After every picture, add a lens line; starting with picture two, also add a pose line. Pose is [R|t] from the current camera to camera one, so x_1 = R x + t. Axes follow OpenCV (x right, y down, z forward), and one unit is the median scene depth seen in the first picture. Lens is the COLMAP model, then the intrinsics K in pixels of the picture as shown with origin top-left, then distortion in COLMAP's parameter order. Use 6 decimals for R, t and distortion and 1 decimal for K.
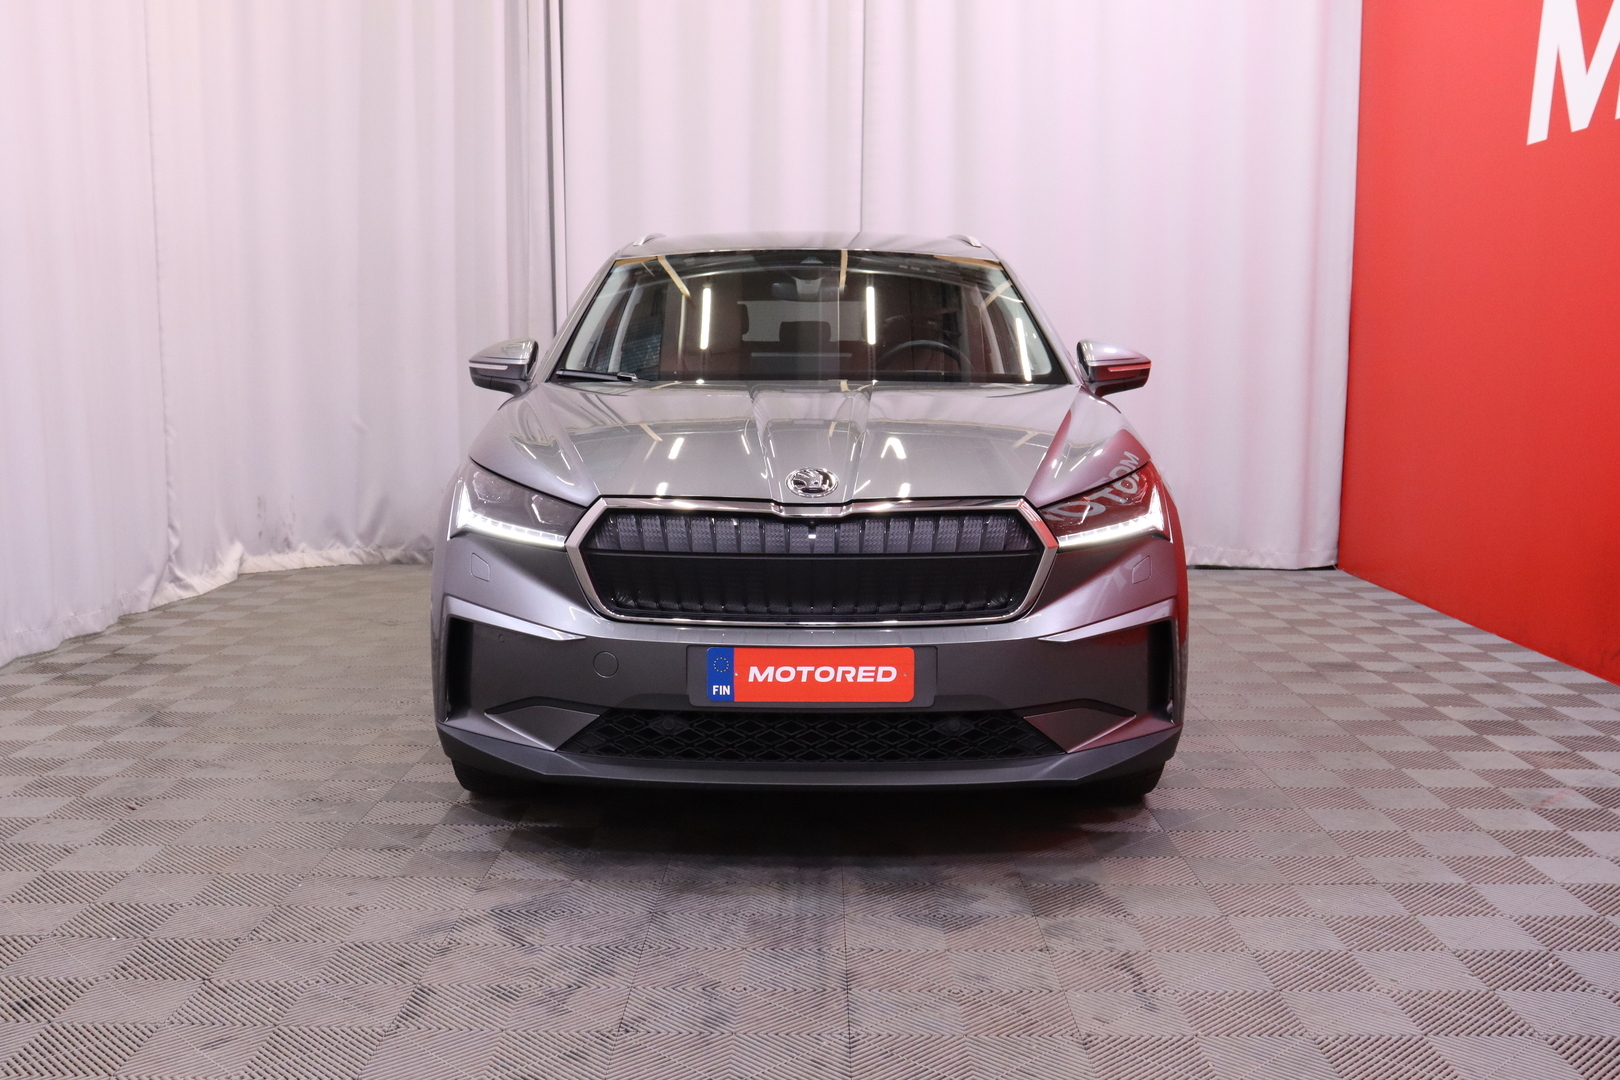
lens RADIAL K [[1548.2, 0, 813.3], [0, 1548.2, 542.8], [0, 0, 1]] dist [-0.046634, 0.000000]
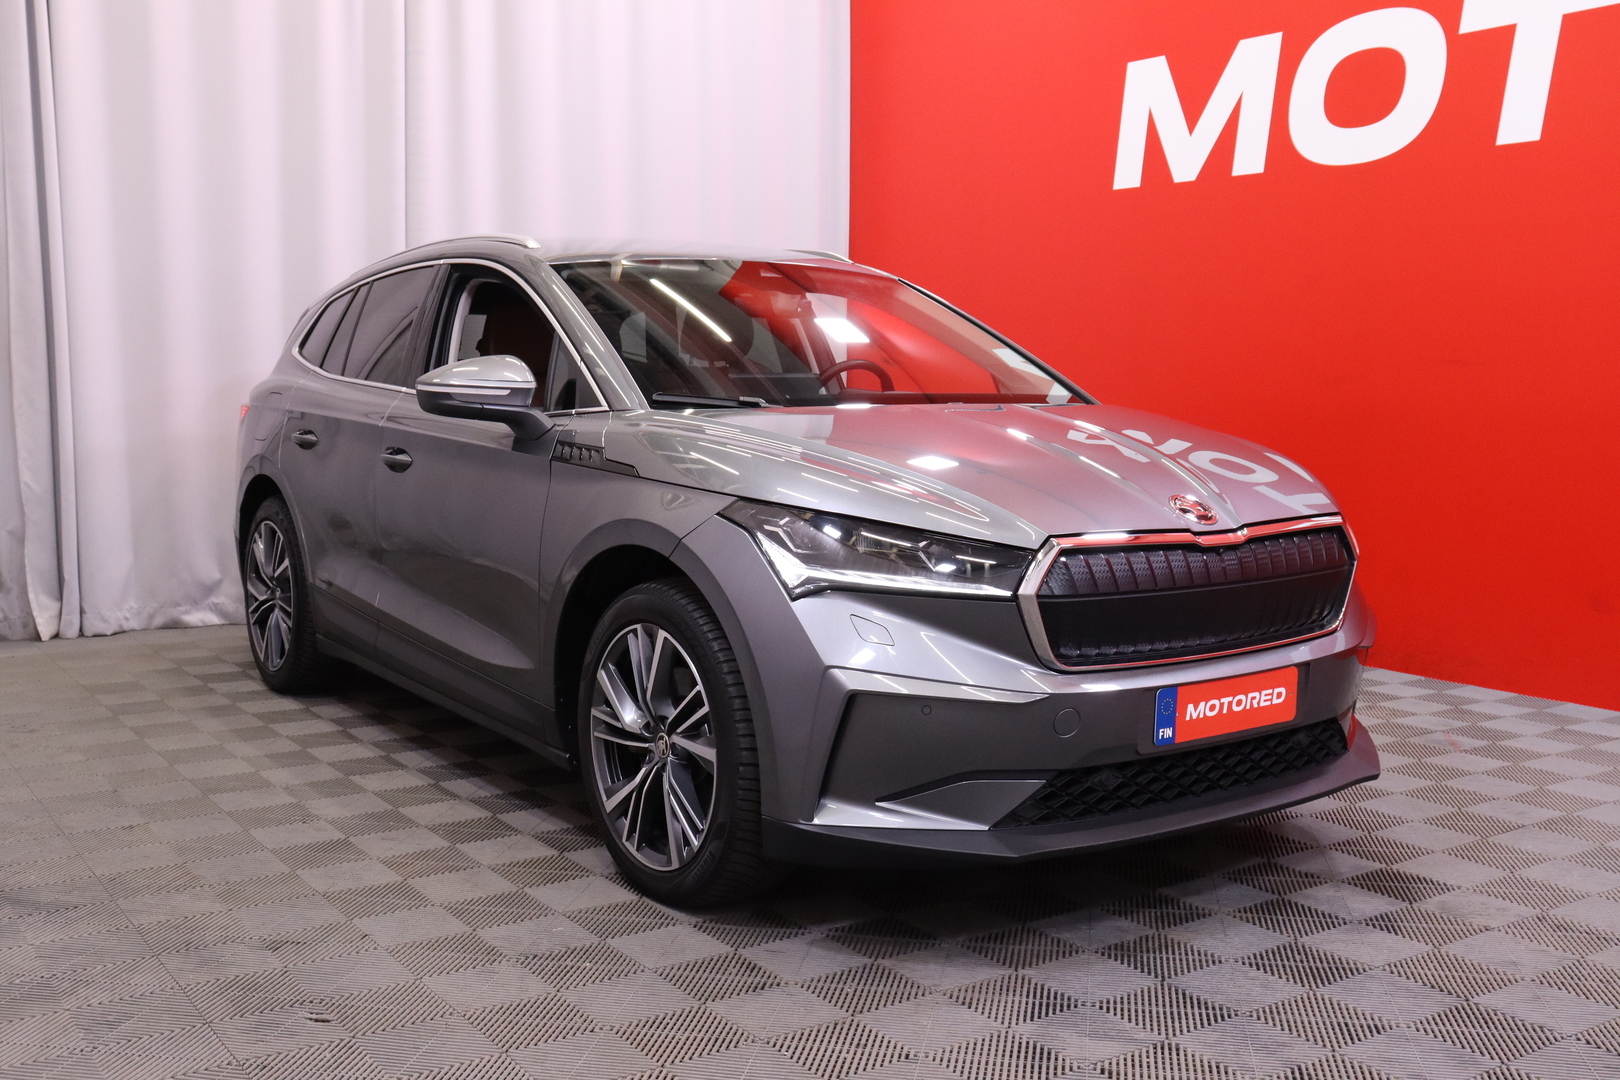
lens RADIAL K [[1548.2, 0, 823.1], [0, 1548.2, 538.3], [0, 0, 1]] dist [-0.046634, 0.000000]
pose [[0.818568, -0.060225, 0.571244, -0.761362], [0.068142, 0.997647, 0.007536, -0.044775], [-0.570353, 0.032757, 0.820746, 0.342390]]
